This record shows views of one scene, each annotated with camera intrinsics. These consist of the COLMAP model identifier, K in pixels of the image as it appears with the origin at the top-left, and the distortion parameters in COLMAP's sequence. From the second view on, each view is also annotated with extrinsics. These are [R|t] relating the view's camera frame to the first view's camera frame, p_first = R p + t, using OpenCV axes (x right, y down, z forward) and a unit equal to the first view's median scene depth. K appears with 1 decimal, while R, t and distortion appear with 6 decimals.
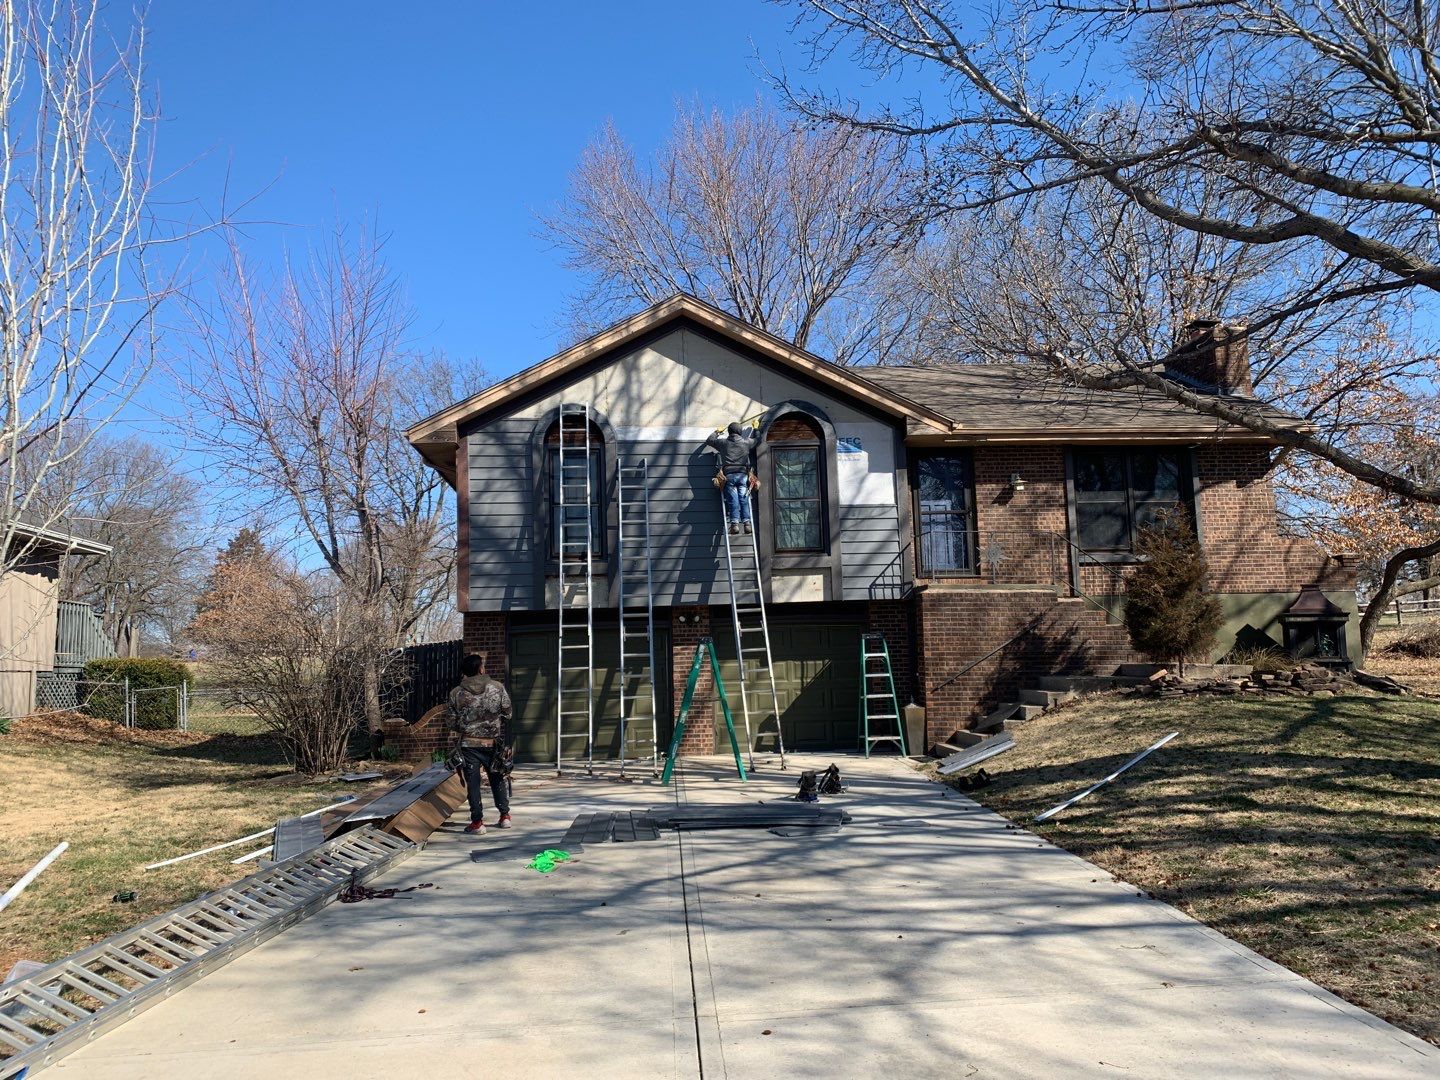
lens RADIAL K [[1077.7, 0, 724.5], [0, 1077.7, 539.8], [0, 0, 1]] dist [0.165123, -0.386885]
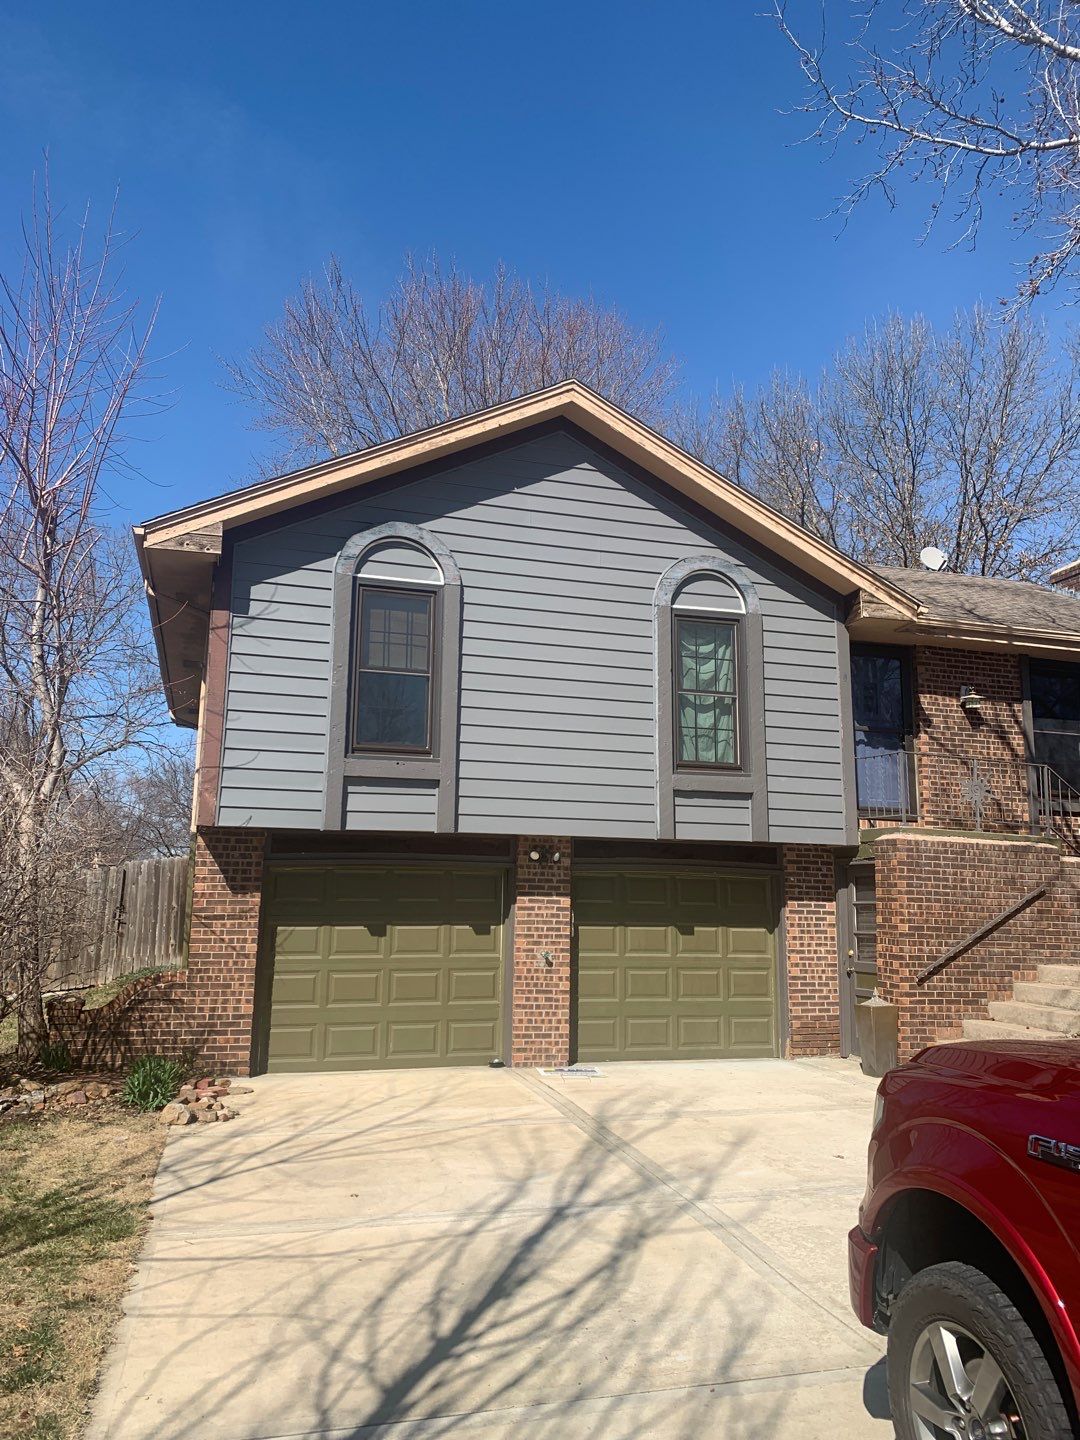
lens RADIAL K [[1077.7, 0, 541.4], [0, 1077.7, 704.4], [0, 0, 1]] dist [0.165123, -0.386885]
pose [[0.976733, 0.081625, 0.198319, -0.179472], [-0.067254, 0.994669, -0.078164, 0.032505], [-0.203642, 0.063008, 0.977016, 0.341501]]
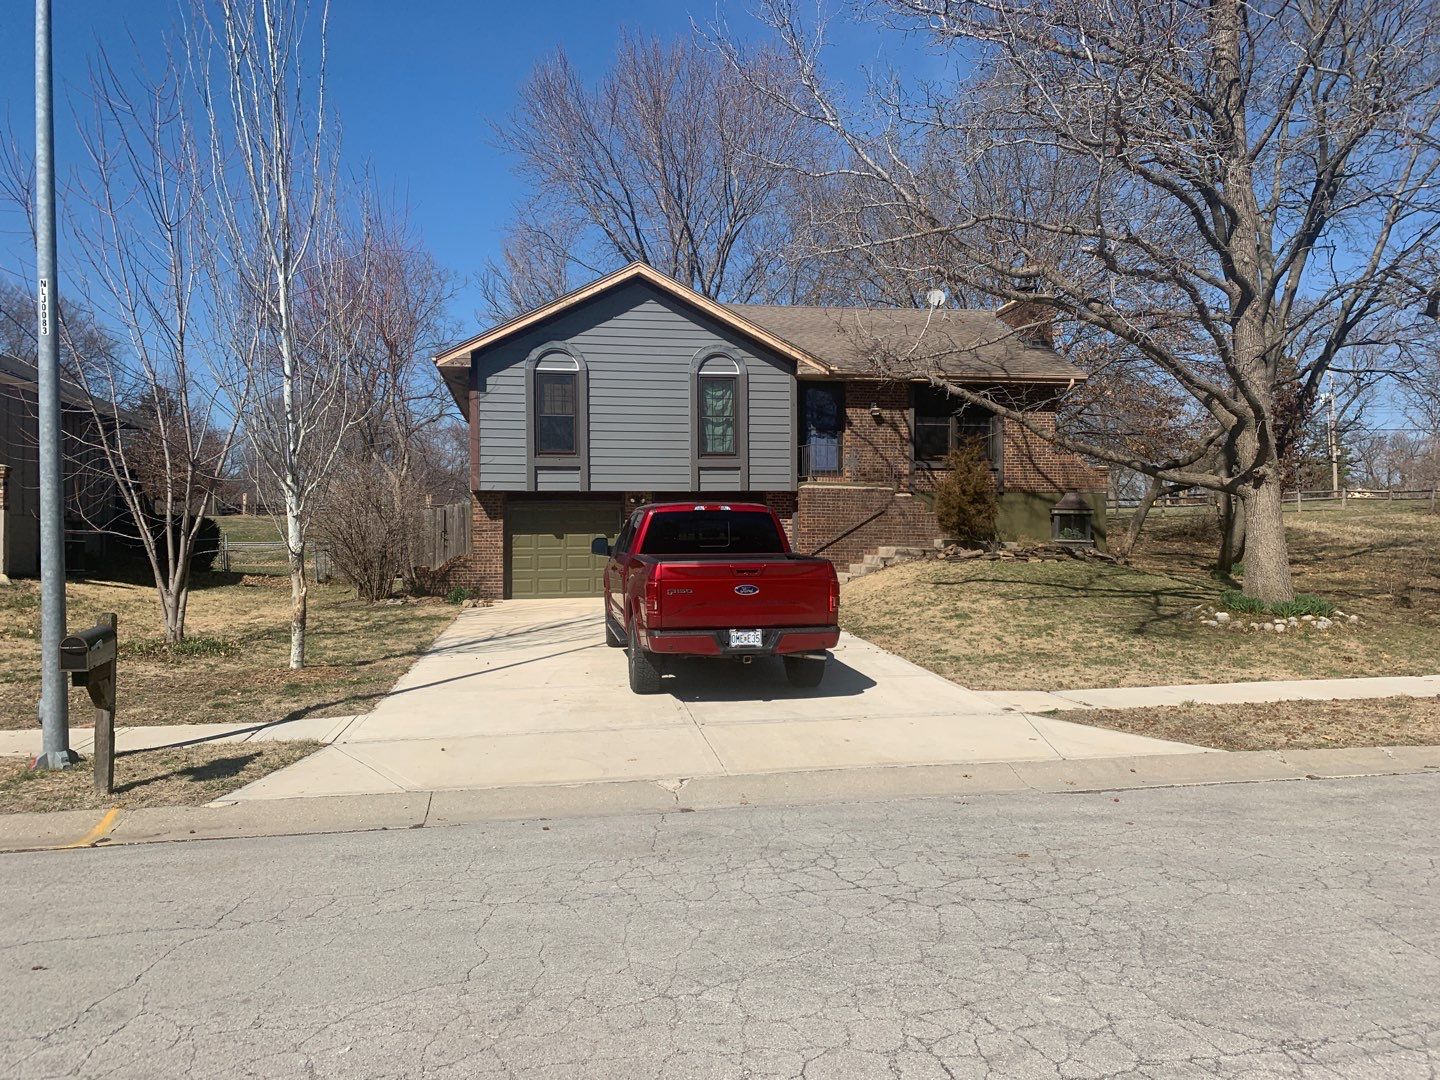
lens RADIAL K [[1077.7, 0, 724.5], [0, 1077.7, 539.8], [0, 0, 1]] dist [0.165123, -0.386885]
pose [[0.995159, 0.026165, 0.094727, -0.052540], [-0.036792, 0.993000, 0.112238, -0.037321], [-0.091127, -0.115180, 0.989156, -0.397465]]
